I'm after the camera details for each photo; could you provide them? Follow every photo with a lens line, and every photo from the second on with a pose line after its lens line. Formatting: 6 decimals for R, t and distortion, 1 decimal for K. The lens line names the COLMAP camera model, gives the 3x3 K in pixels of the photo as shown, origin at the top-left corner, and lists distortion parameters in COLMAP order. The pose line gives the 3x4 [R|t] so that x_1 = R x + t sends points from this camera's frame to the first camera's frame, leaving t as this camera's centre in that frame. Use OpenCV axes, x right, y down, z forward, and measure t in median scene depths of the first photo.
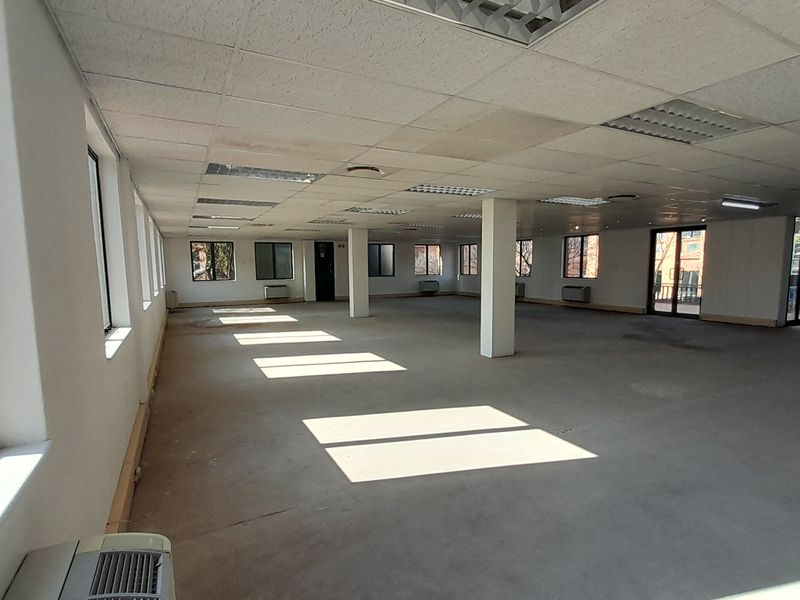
lens RADIAL K [[421.6, 0, 403.3], [0, 421.6, 311.7], [0, 0, 1]] dist [0.006932, -0.007259]
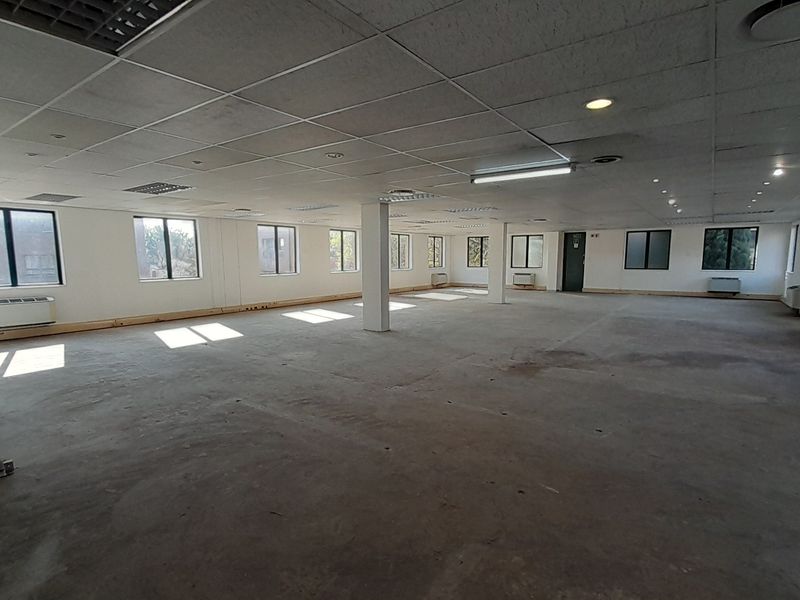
lens RADIAL K [[421.0, 0, 400.6], [0, 421.0, 311.6], [0, 0, 1]] dist [0.010816, -0.011665]
pose [[0.445428, 0.123216, -0.886798, 1.046548], [-0.099953, 0.991137, 0.087508, -0.050383], [0.889721, 0.049660, 0.453796, 0.380158]]
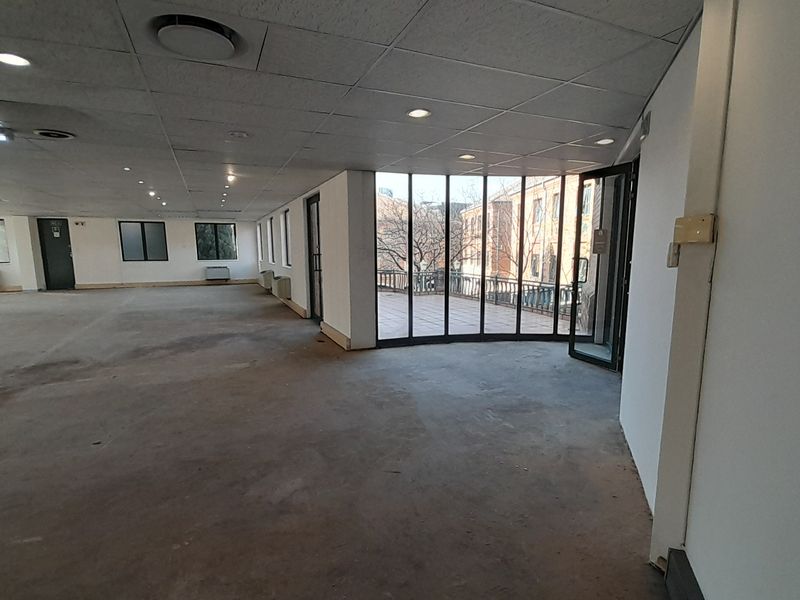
lens RADIAL K [[414.3, 0, 412.1], [0, 414.3, 312.2], [0, 0, 1]] dist [0.001280, -0.000585]
pose [[0.998711, 0.015400, -0.048355, 1.097630], [-0.013229, 0.998904, 0.044902, -0.054904], [0.048994, -0.044205, 0.997820, 0.426787]]
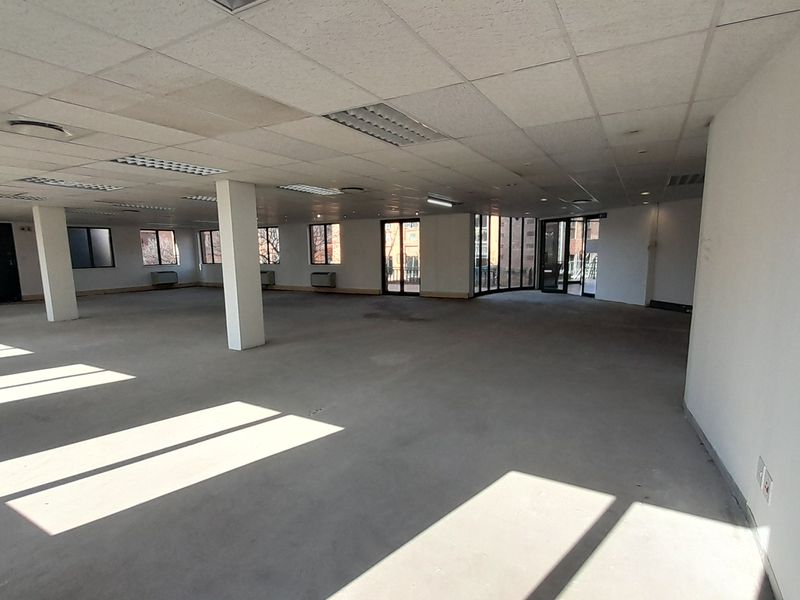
lens RADIAL K [[421.6, 0, 403.3], [0, 421.6, 311.7], [0, 0, 1]] dist [0.006932, -0.007259]
pose [[0.841723, -0.081851, 0.533669, 0.013500], [0.066380, 0.996632, 0.048159, 0.001007], [-0.535813, -0.005112, 0.844321, 0.003432]]
